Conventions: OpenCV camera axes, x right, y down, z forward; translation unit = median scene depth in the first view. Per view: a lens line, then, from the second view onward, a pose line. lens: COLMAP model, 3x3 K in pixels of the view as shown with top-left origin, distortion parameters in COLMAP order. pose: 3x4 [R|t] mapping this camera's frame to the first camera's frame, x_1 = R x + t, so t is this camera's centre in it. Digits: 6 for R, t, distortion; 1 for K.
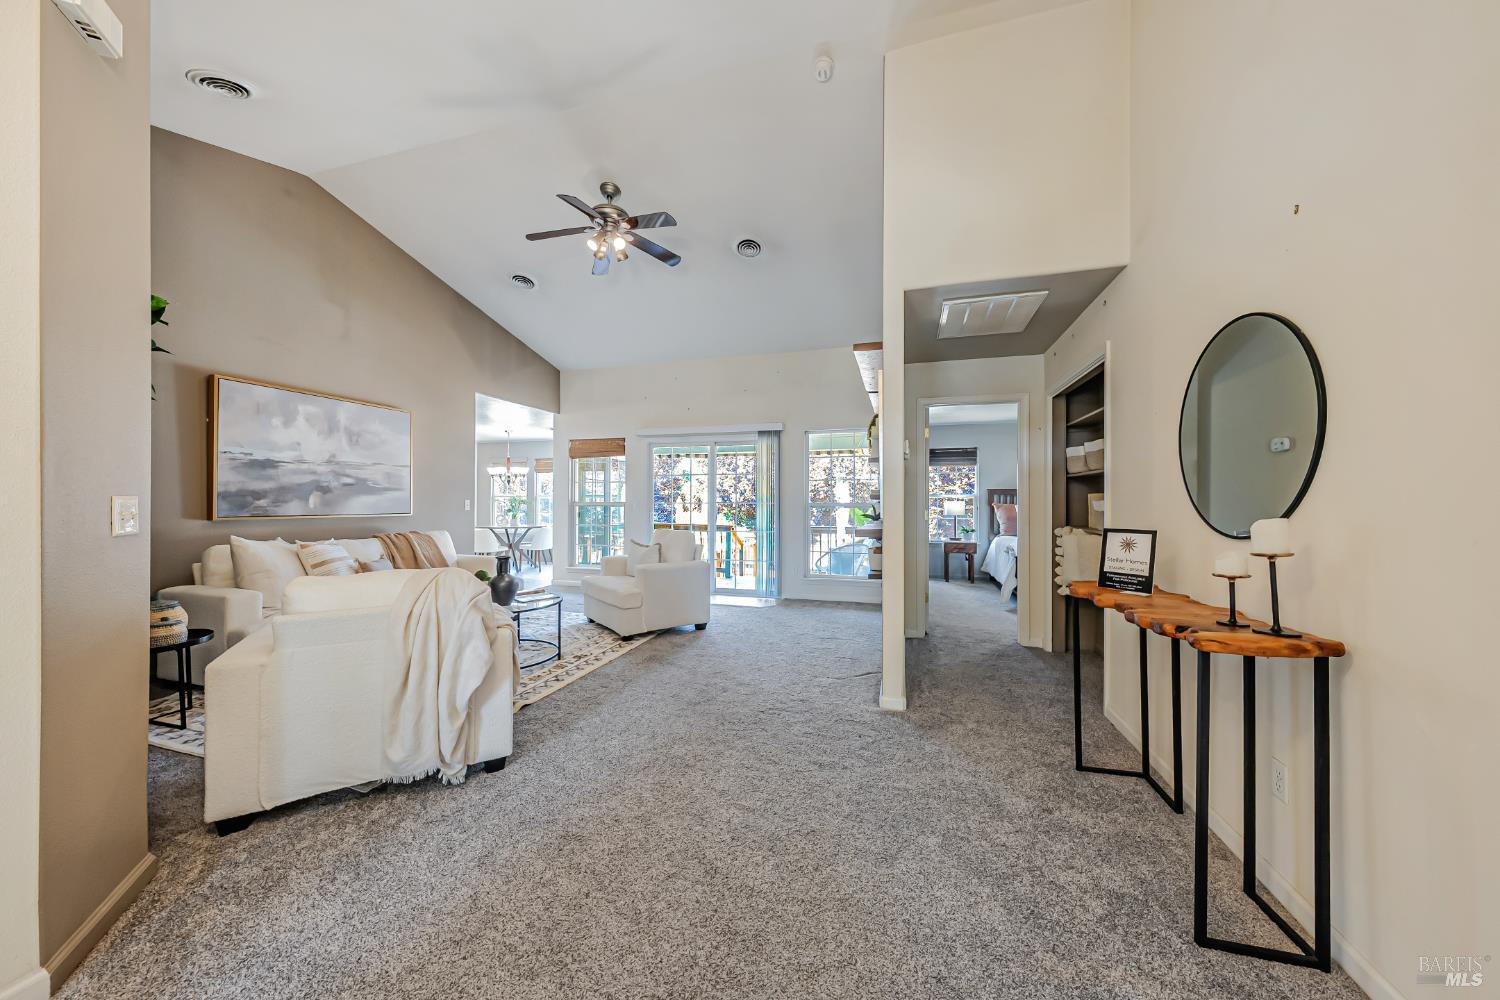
lens RADIAL K [[518.9, 0, 752.7], [0, 518.9, 504.7], [0, 0, 1]] dist [0.000680, 0.000150]
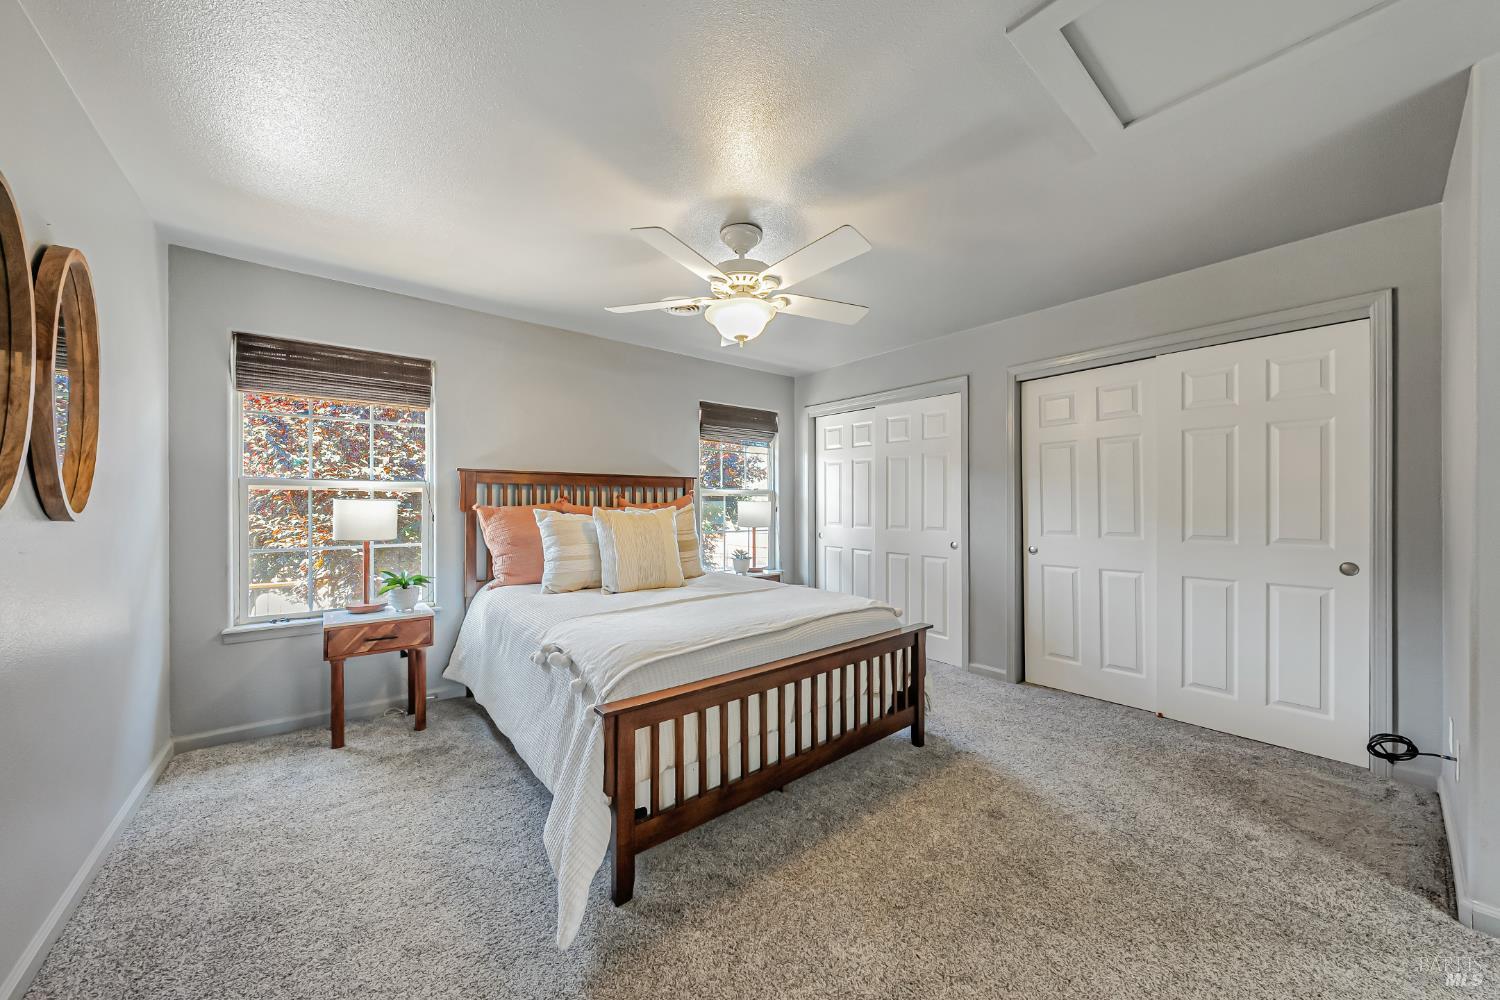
lens RADIAL K [[518.9, 0, 751.7], [0, 518.9, 498.9], [0, 0, 1]] dist [0.000680, 0.000150]
pose [[0.556118, -0.001831, 0.831101, 0.247457], [-0.002426, 0.999990, 0.003826, -0.009512], [-0.831100, -0.004144, 0.556108, 0.596987]]
